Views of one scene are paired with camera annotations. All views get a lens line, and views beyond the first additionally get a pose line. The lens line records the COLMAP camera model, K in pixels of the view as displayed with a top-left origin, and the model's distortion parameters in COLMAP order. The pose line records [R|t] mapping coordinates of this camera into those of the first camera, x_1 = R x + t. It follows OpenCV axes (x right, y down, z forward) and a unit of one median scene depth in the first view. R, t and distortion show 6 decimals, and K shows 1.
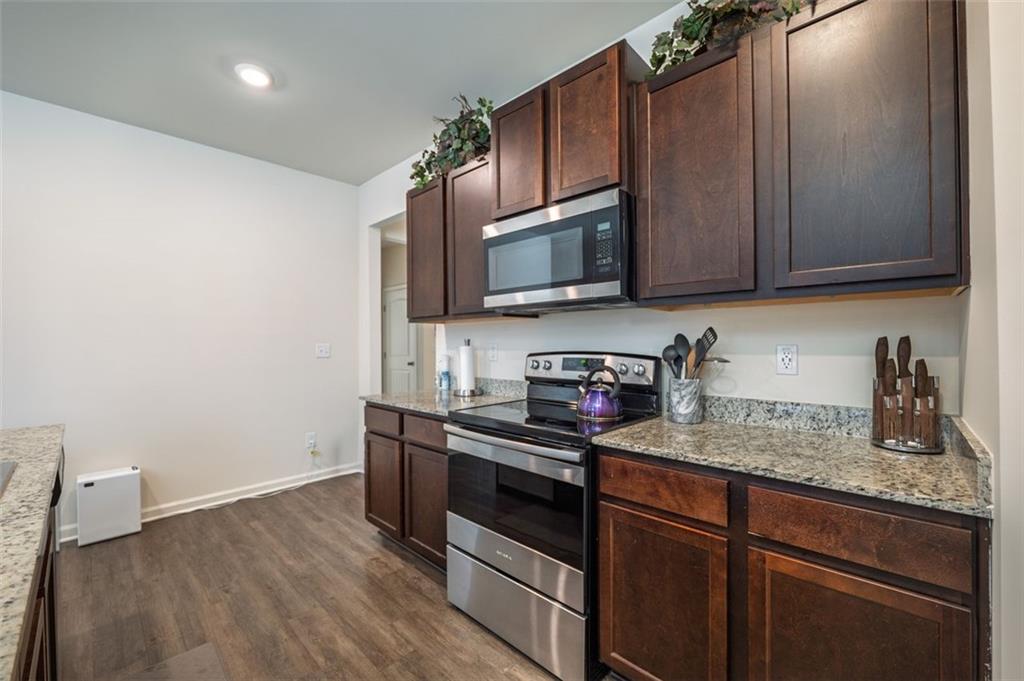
lens RADIAL K [[411.5, 0, 504.2], [0, 411.5, 347.0], [0, 0, 1]] dist [0.001223, 0.000144]
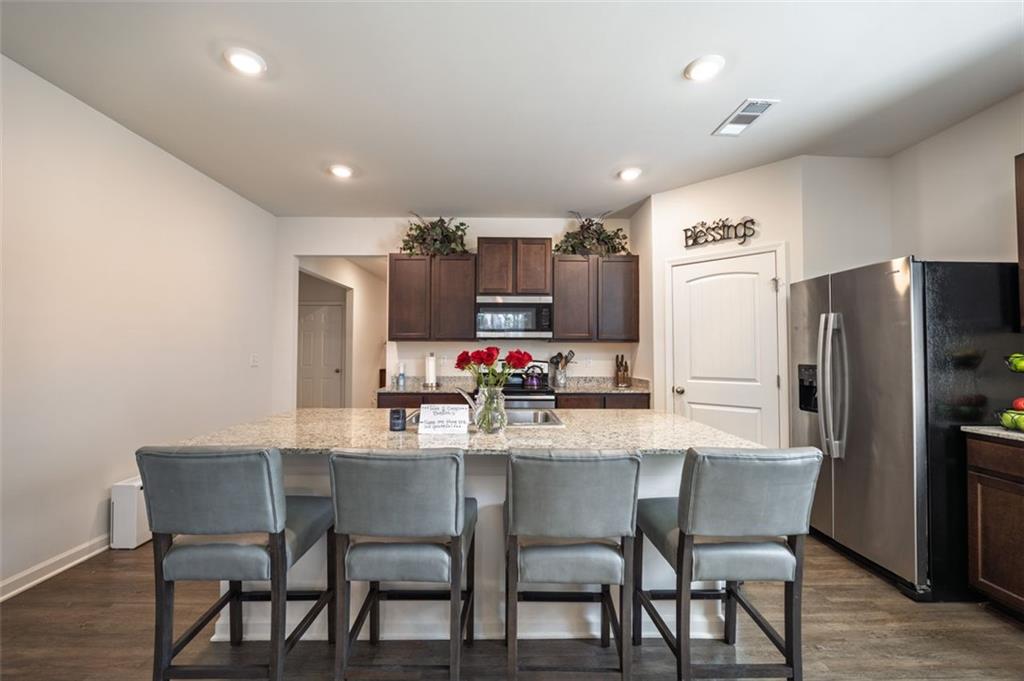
lens RADIAL K [[411.5, 0, 504.2], [0, 411.5, 347.0], [0, 0, 1]] dist [0.001223, 0.000144]
pose [[0.714800, 0.024587, 0.698896, -1.633878], [-0.001015, 0.999417, -0.034121, 0.021799], [-0.699328, 0.023680, 0.714409, -0.597021]]
